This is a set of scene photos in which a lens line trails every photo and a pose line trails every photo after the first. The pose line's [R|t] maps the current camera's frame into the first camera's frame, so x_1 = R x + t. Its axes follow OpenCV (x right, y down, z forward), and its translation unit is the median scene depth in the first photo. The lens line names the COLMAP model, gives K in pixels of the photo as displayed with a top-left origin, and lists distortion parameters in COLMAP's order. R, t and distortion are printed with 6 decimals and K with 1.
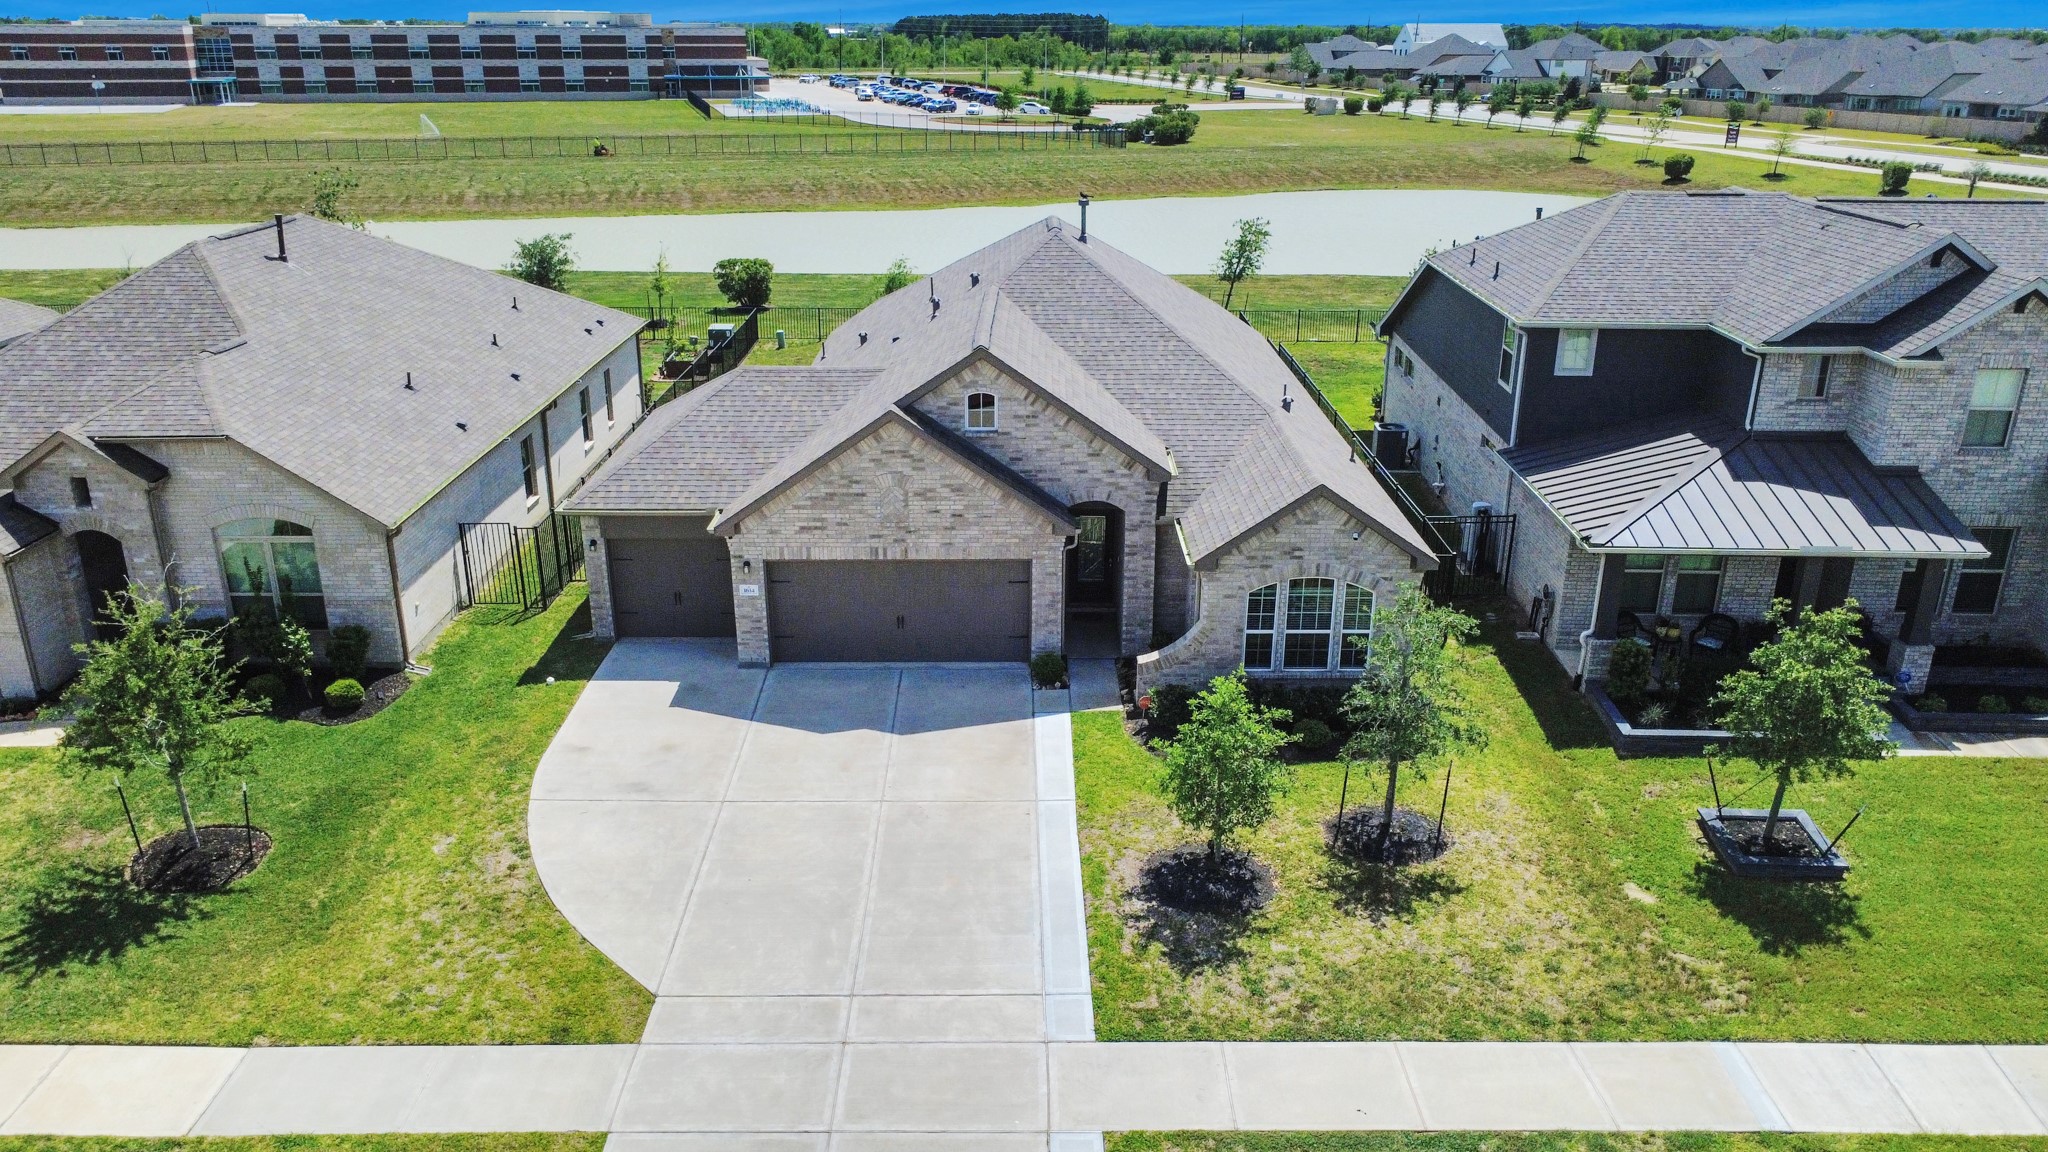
lens RADIAL K [[1477.5, 0, 1020.4], [0, 1477.5, 579.9], [0, 0, 1]] dist [0.002655, -0.007188]
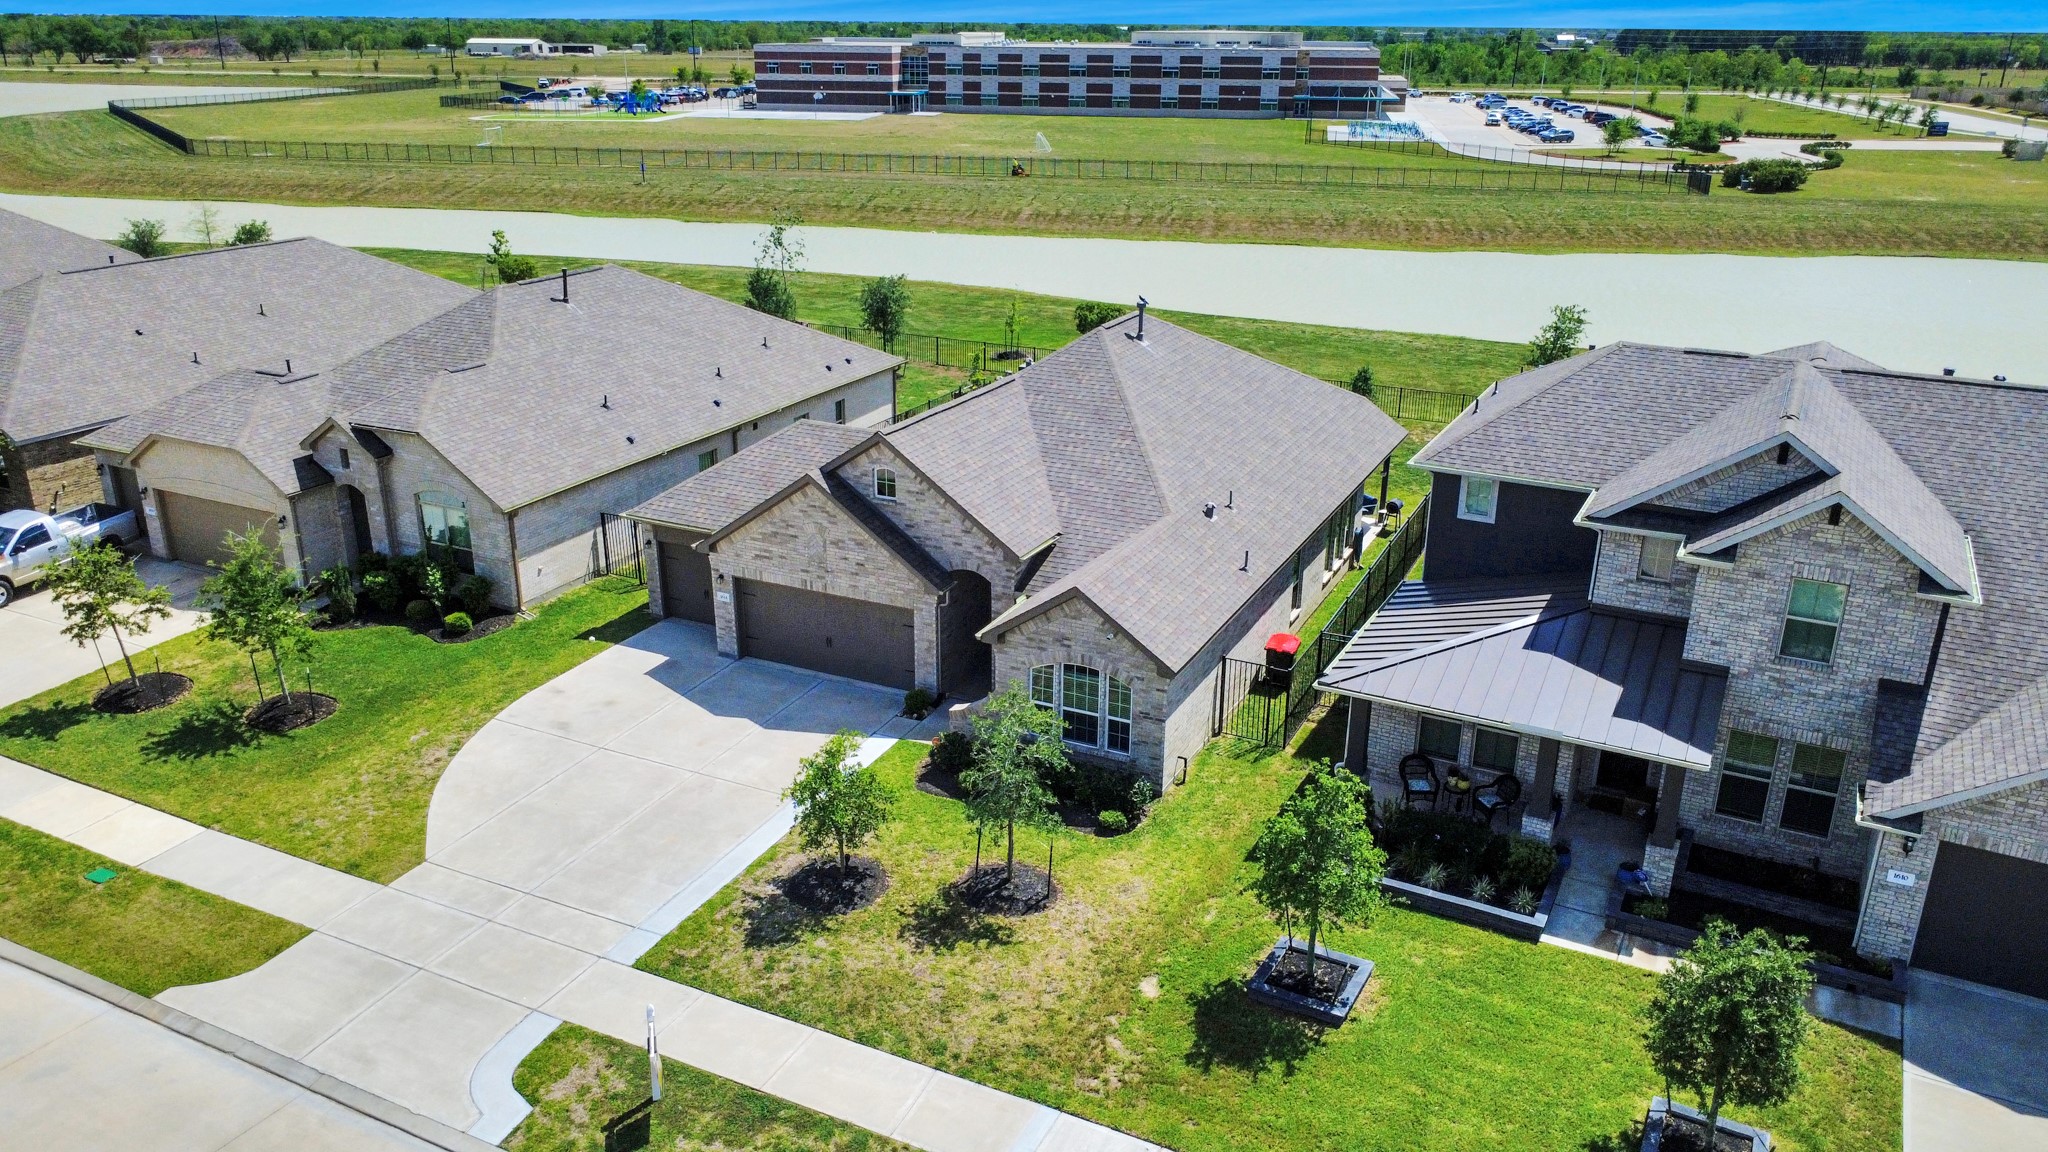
lens RADIAL K [[1477.5, 0, 1031.4], [0, 1477.5, 577.4], [0, 0, 1]] dist [0.002655, -0.007188]
pose [[0.897715, 0.156738, -0.411754, 0.590443], [-0.157677, 0.986974, 0.031929, -0.094161], [0.411395, 0.036261, 0.910736, -0.063272]]
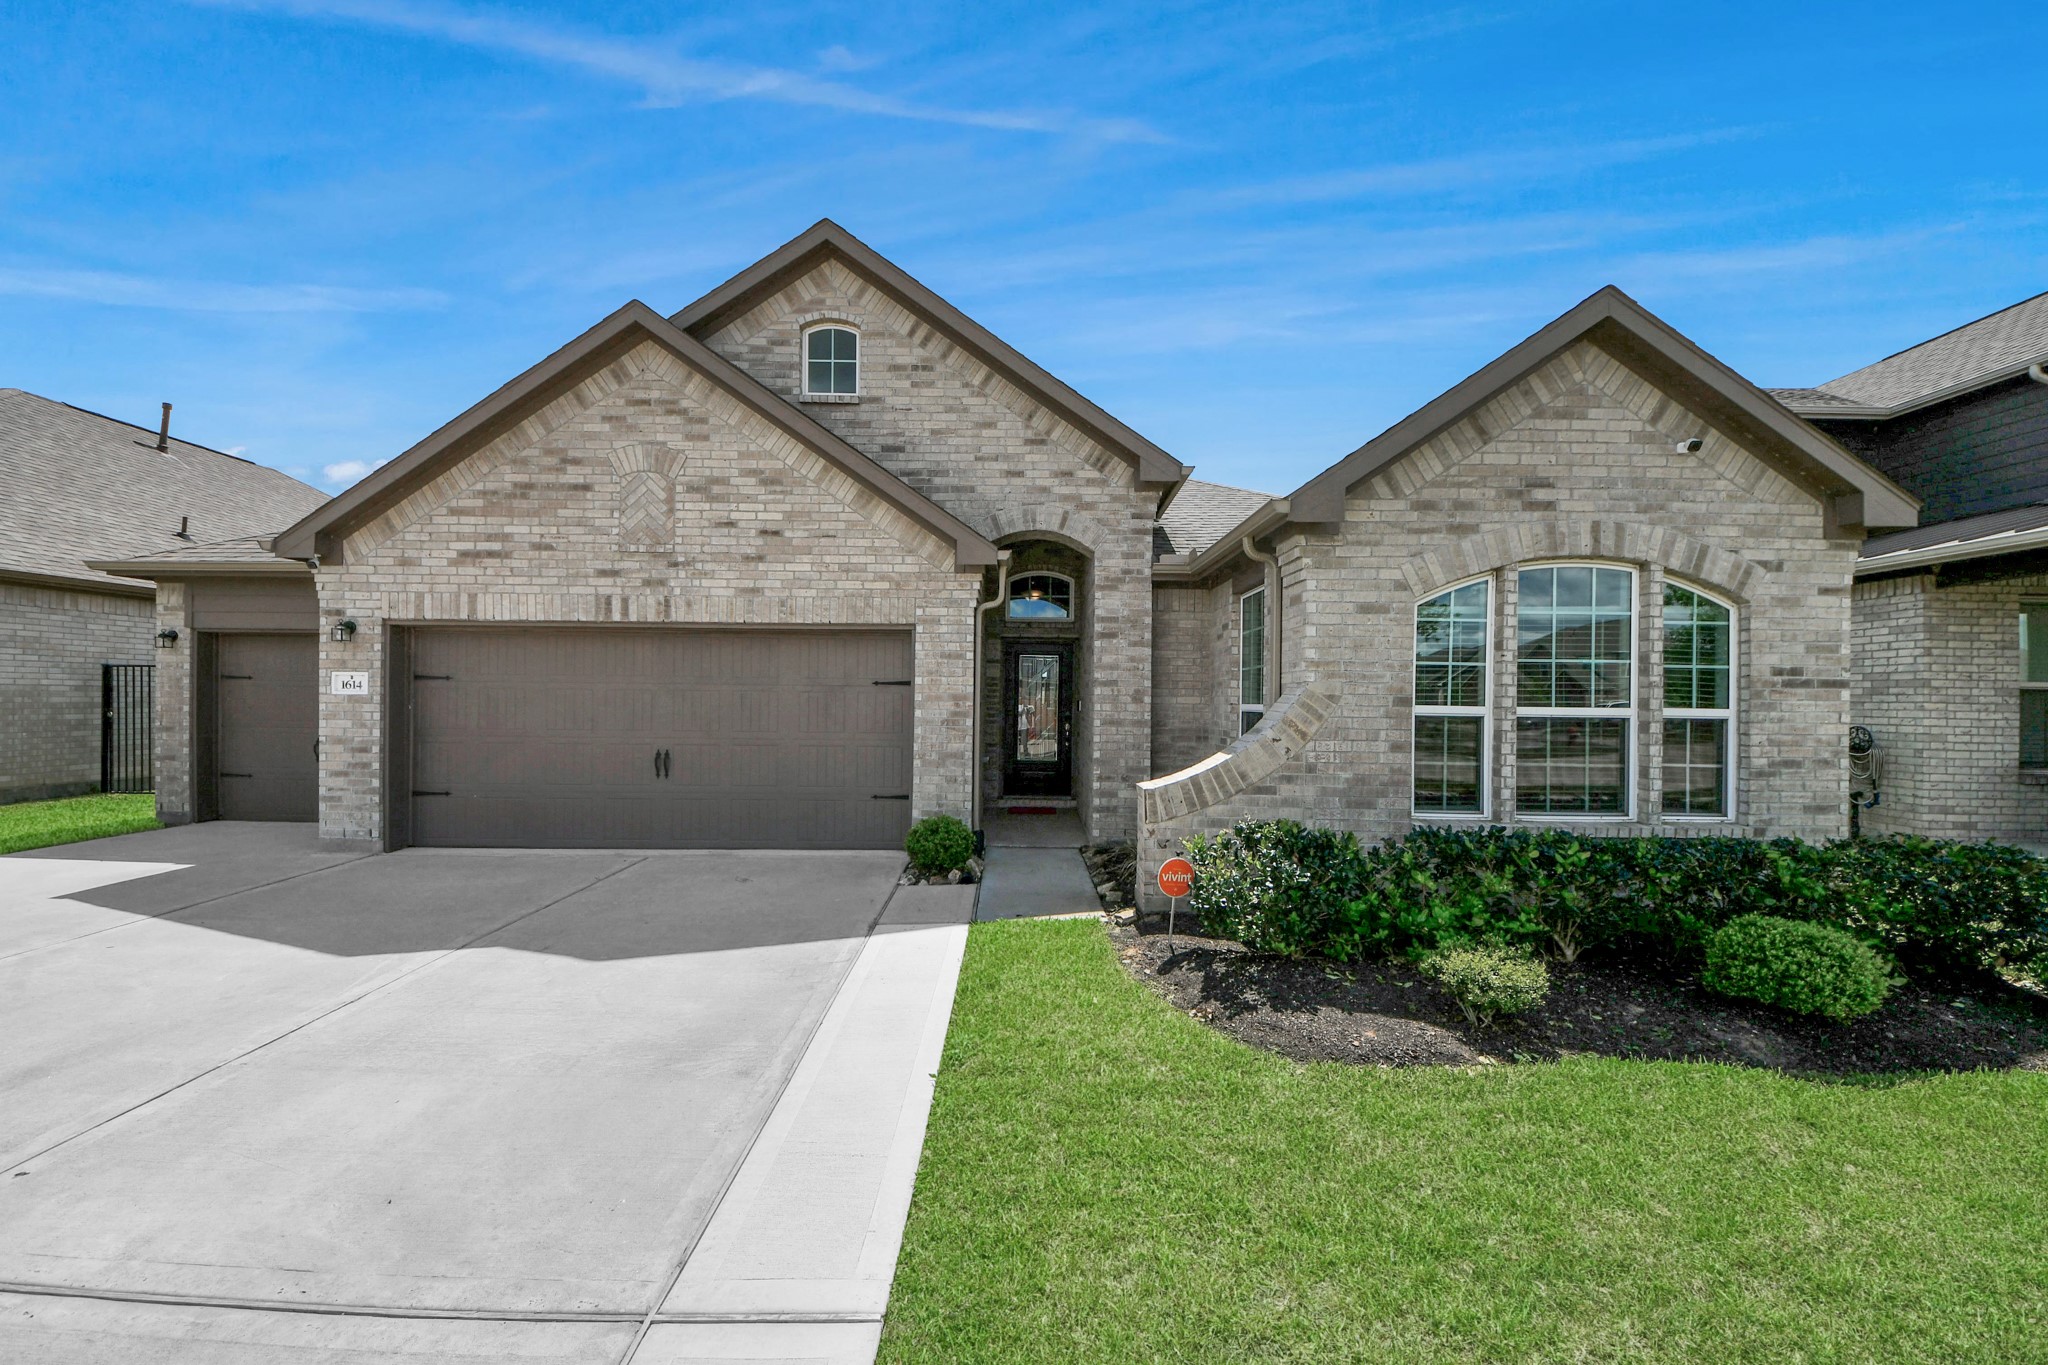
lens RADIAL K [[685.3, 0, 1022.8], [0, 685.3, 703.4], [0, 0, 1]] dist [0.004260, -0.000271]
pose [[0.999970, 0.007722, -0.000994, 0.045738], [-0.007593, 0.939119, -0.343508, 0.092902], [-0.001719, 0.343506, 0.939149, 0.789962]]
